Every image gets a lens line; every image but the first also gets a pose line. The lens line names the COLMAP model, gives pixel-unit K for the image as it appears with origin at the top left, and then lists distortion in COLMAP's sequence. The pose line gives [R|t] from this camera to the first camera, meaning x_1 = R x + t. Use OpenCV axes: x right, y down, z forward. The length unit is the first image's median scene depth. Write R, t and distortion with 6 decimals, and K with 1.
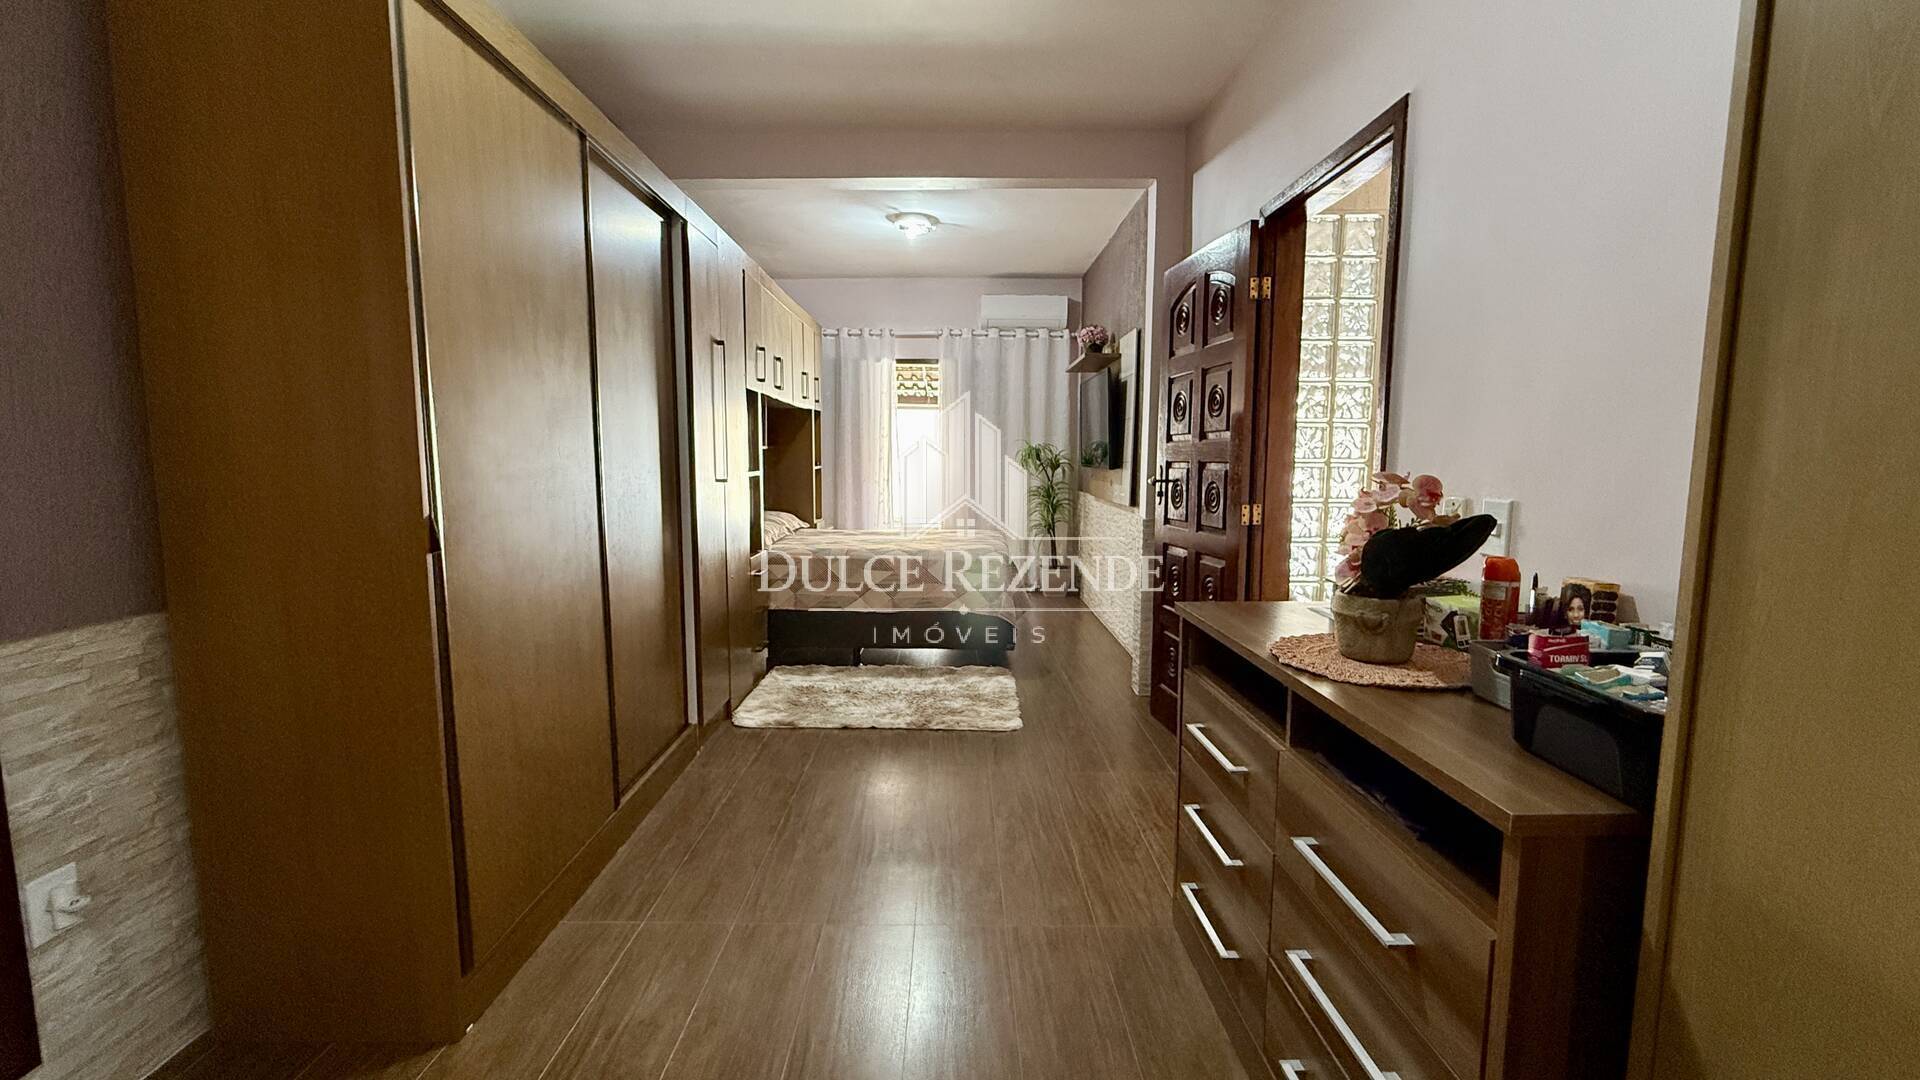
lens RADIAL K [[769.2, 0, 957.6], [0, 769.2, 541.2], [0, 0, 1]] dist [0.002715, -0.000392]
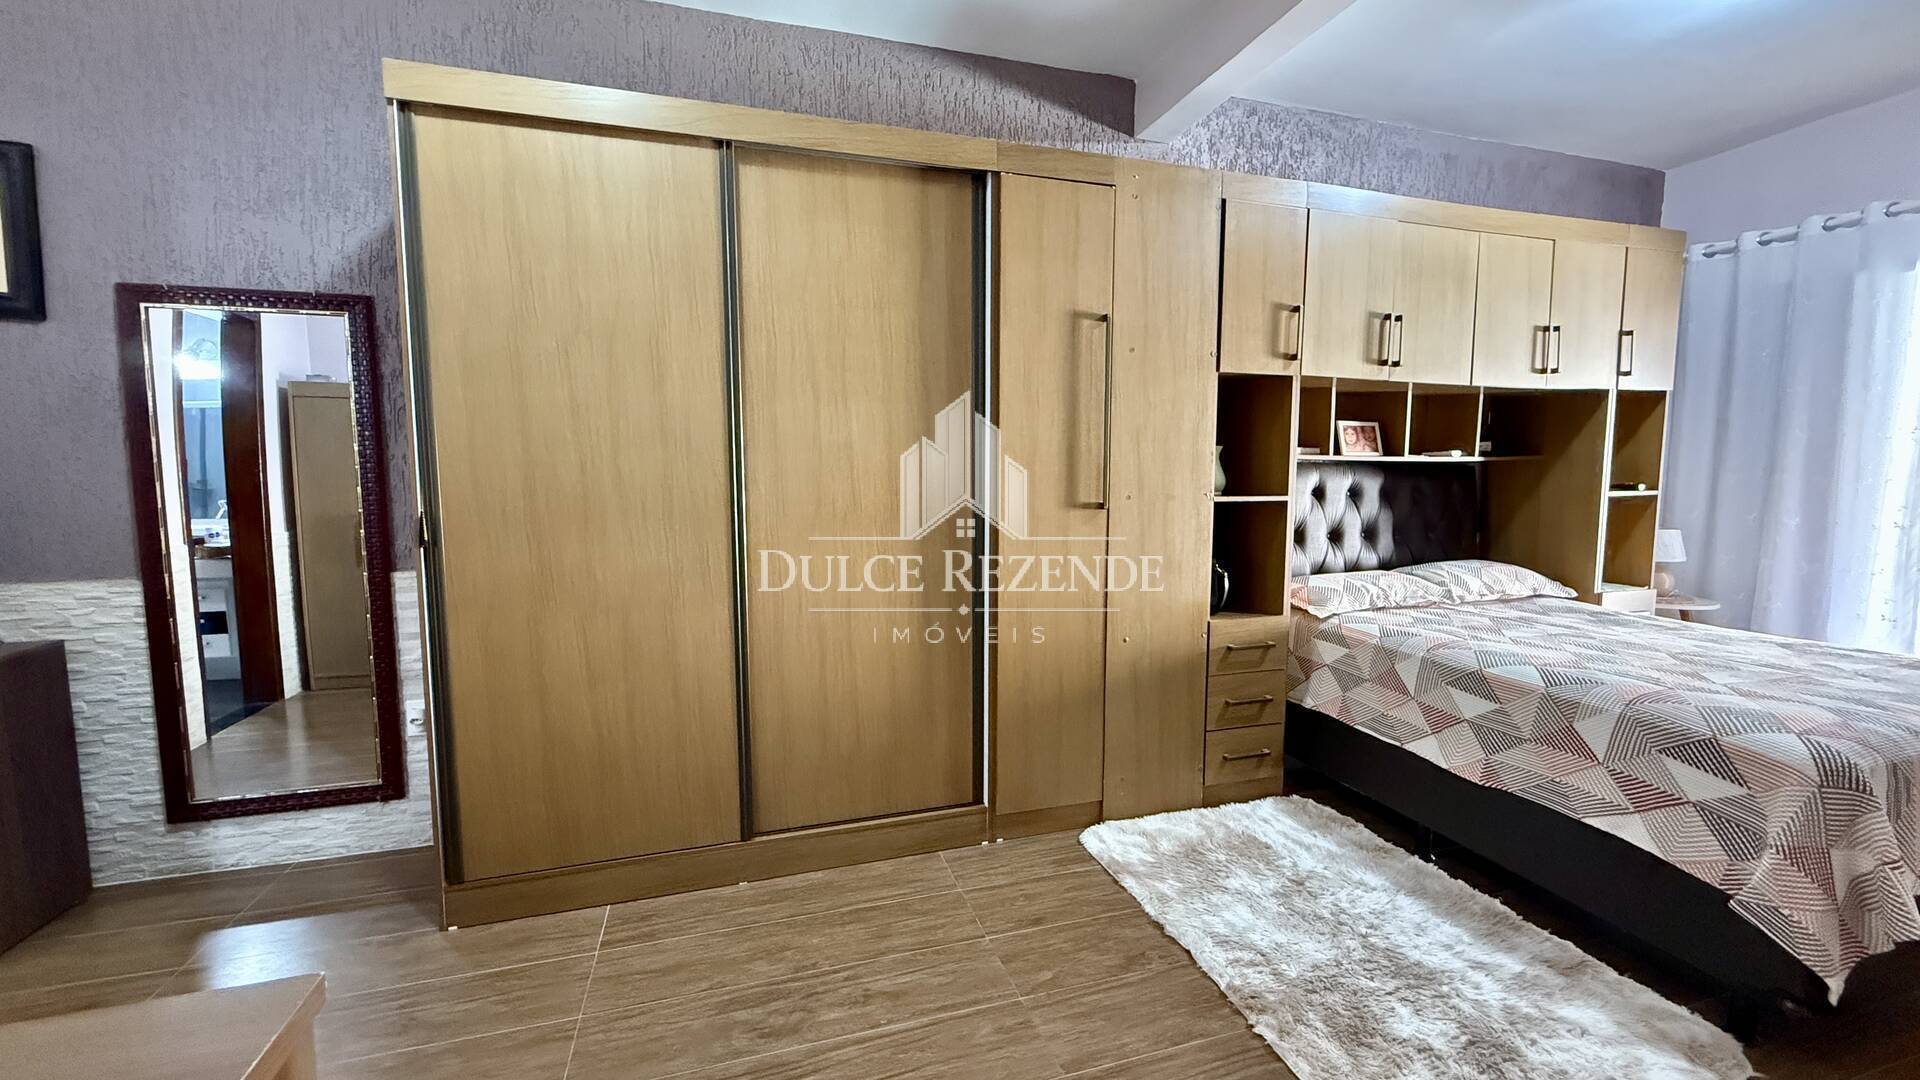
lens RADIAL K [[769.2, 0, 965.1], [0, 769.2, 537.5], [0, 0, 1]] dist [0.002715, -0.000392]
pose [[0.278994, 0.081913, -0.956793, 0.317214], [-0.097629, 0.993612, 0.056597, -0.070361], [0.955317, 0.077620, 0.285209, 0.565757]]
